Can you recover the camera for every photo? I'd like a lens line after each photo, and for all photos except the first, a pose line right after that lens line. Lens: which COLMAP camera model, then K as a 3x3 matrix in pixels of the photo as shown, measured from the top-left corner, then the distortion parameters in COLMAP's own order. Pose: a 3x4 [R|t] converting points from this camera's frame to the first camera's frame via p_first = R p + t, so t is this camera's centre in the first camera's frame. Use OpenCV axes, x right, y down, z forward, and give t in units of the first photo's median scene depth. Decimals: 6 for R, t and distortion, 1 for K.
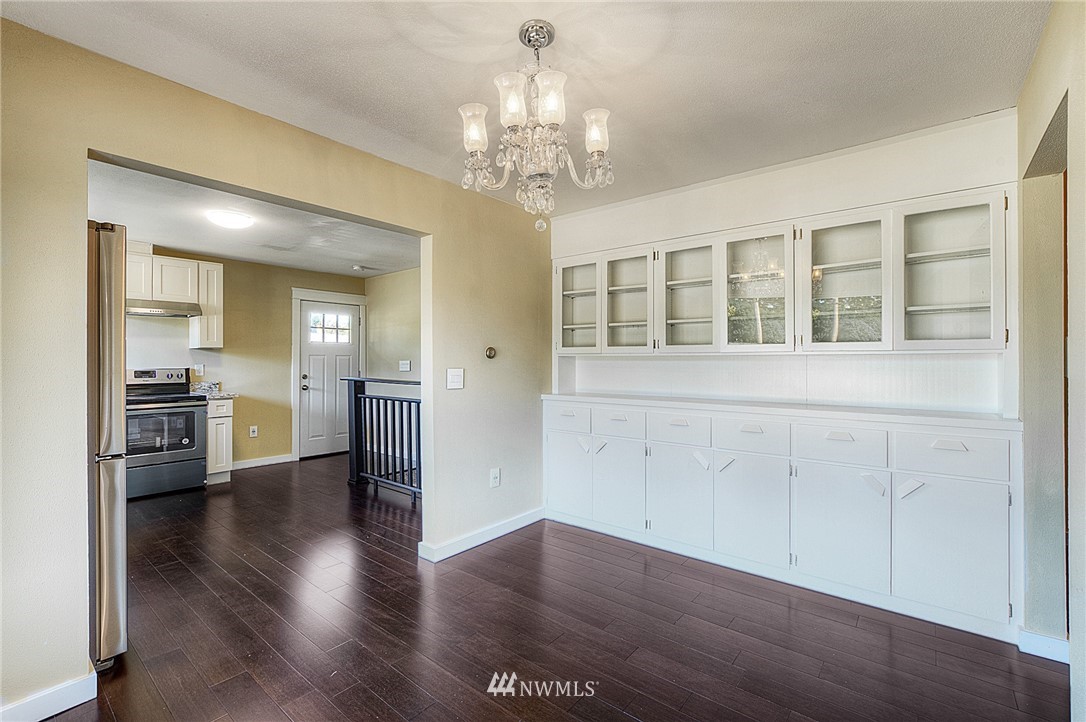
lens RADIAL K [[469.9, 0, 559.6], [0, 469.9, 356.3], [0, 0, 1]] dist [-0.000501, -0.000106]
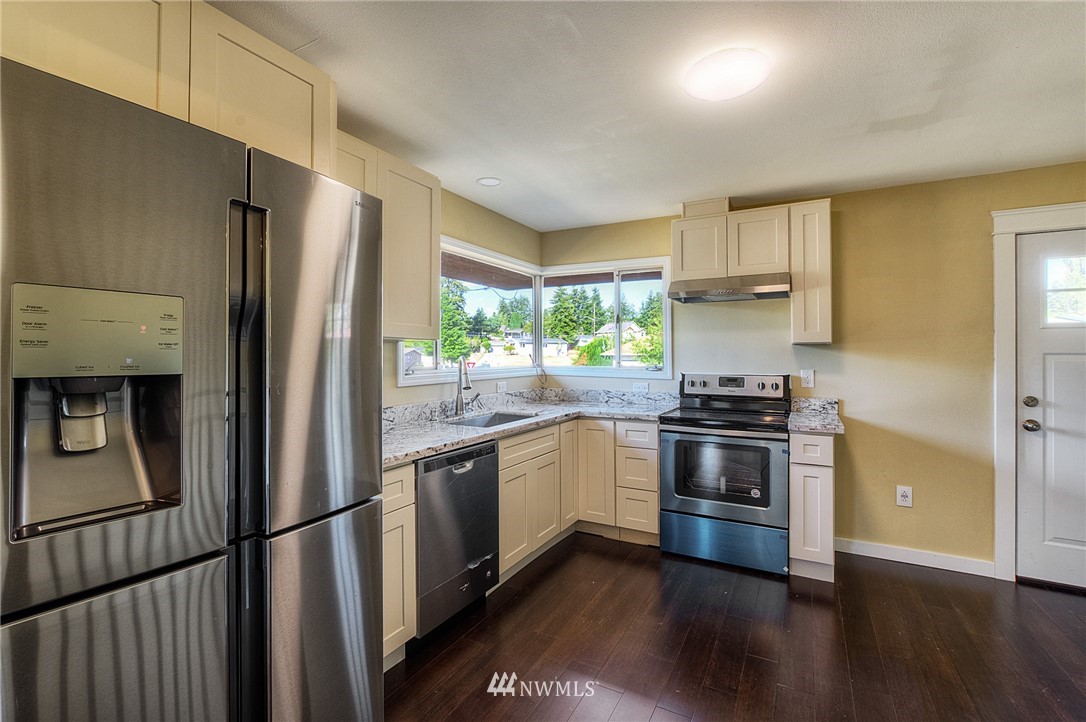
lens RADIAL K [[466.7, 0, 542.0], [0, 466.7, 350.9], [0, 0, 1]] dist [-0.000546, 0.000241]
pose [[0.152682, -0.012025, -0.988202, -0.207729], [0.004067, 0.999925, -0.011539, -0.002394], [0.988267, -0.002257, 0.152720, 0.572358]]
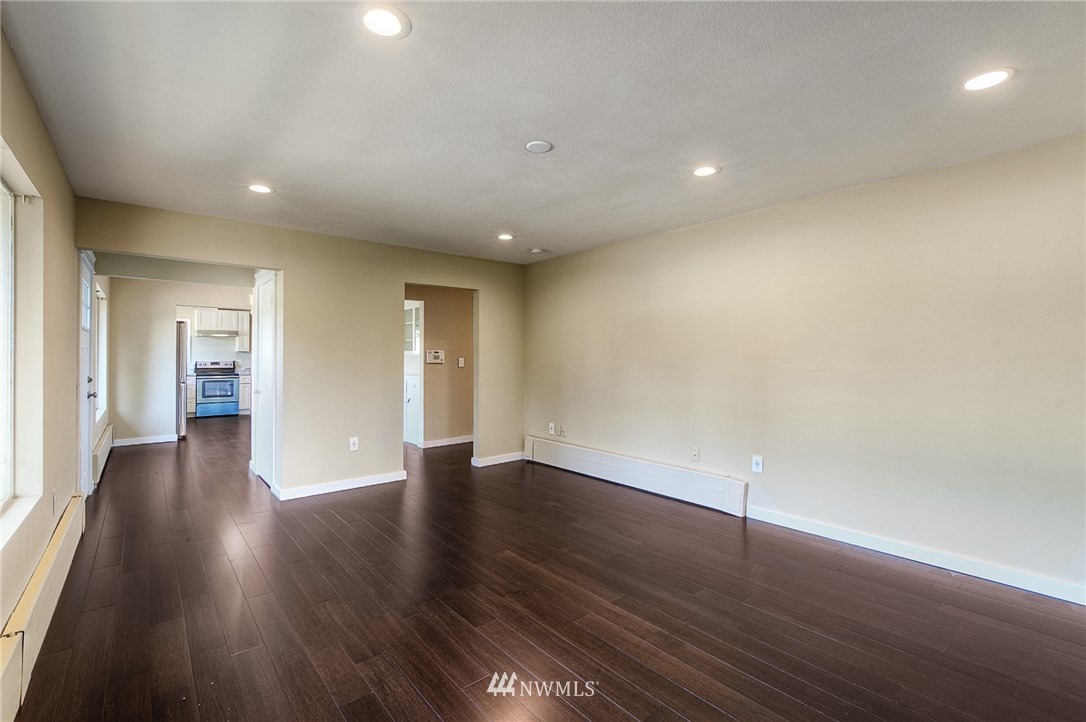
lens RADIAL K [[466.7, 0, 542.0], [0, 466.7, 350.9], [0, 0, 1]] dist [-0.000546, 0.000241]
pose [[0.980570, -0.002627, -0.196152, 1.003200], [0.000299, 0.999929, -0.011897, 0.004966], [0.196169, 0.011607, 0.980501, -0.810808]]
